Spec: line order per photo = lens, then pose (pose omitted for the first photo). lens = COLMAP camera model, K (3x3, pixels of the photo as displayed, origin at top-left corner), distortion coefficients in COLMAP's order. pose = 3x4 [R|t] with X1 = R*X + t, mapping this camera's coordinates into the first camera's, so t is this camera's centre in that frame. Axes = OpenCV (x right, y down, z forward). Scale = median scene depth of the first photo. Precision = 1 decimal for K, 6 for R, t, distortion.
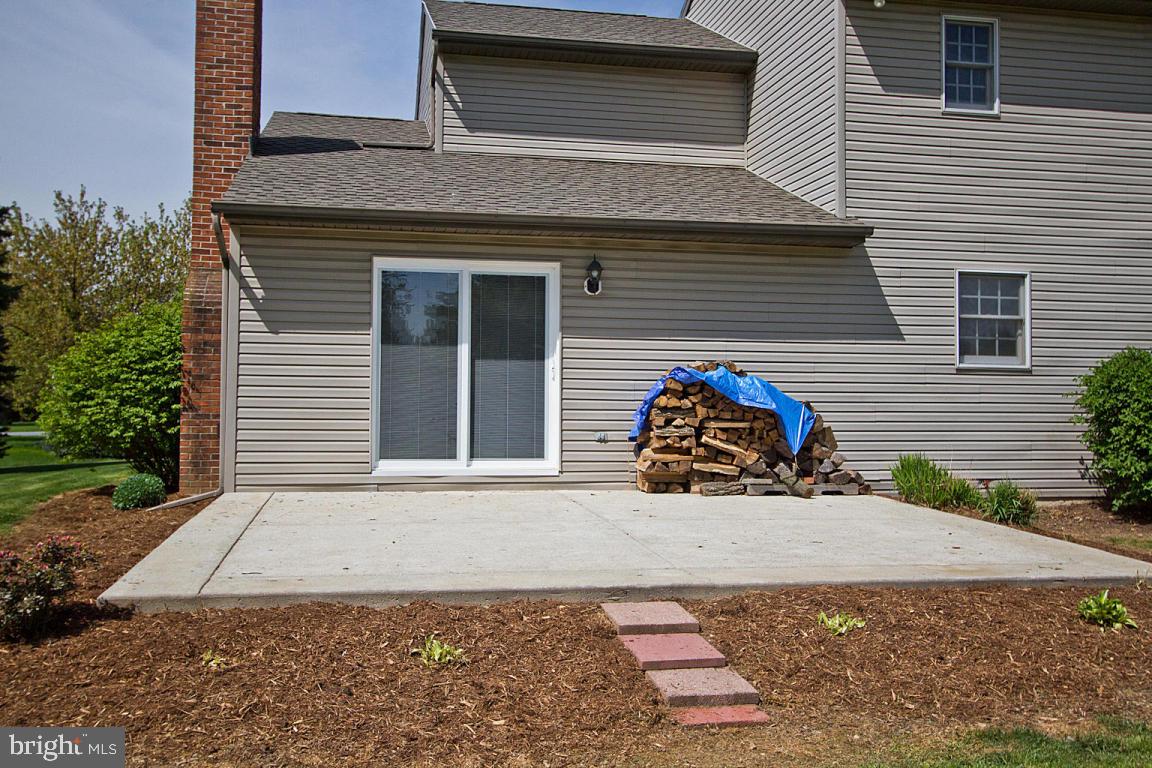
lens RADIAL K [[1076.9, 0, 581.7], [0, 1076.9, 383.0], [0, 0, 1]] dist [-0.011058, 0.000000]
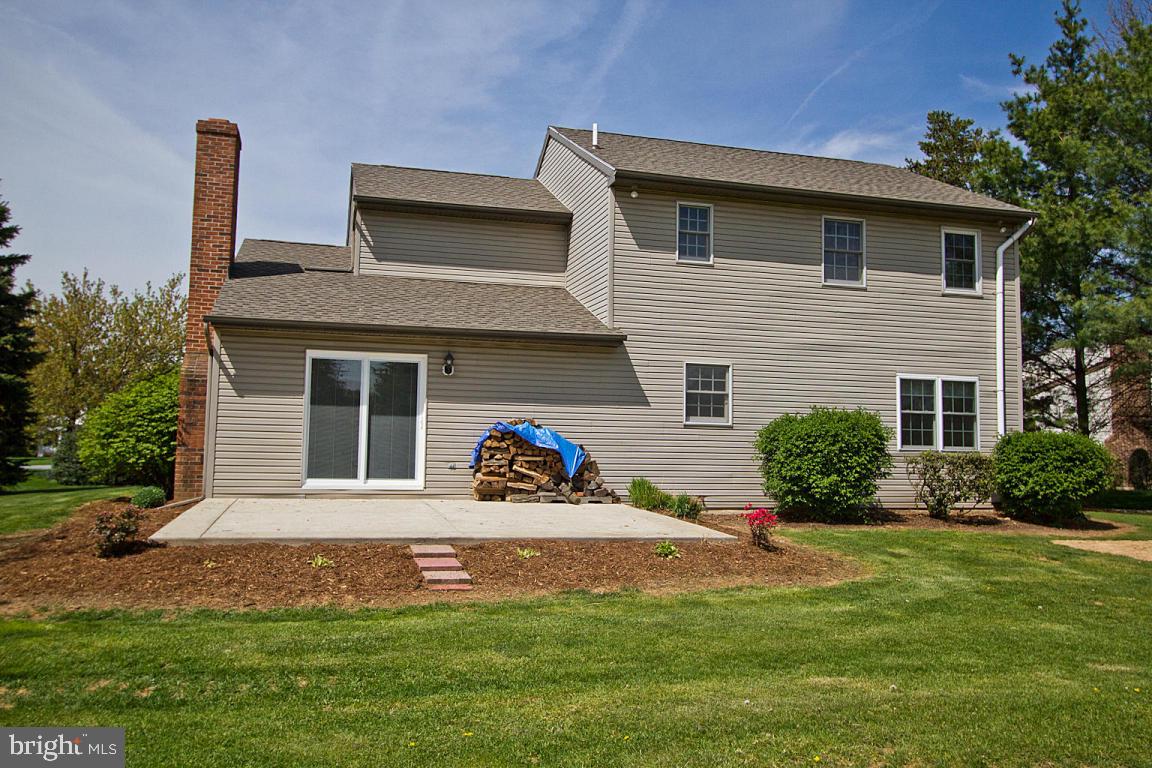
lens RADIAL K [[919.9, 0, 573.4], [0, 919.9, 383.4], [0, 0, 1]] dist [-0.015949, 0.005961]
pose [[0.997148, 0.015757, 0.073813, 0.092676], [-0.011995, 0.998619, -0.051140, -0.003319], [-0.074517, 0.050108, 0.995960, -0.348948]]
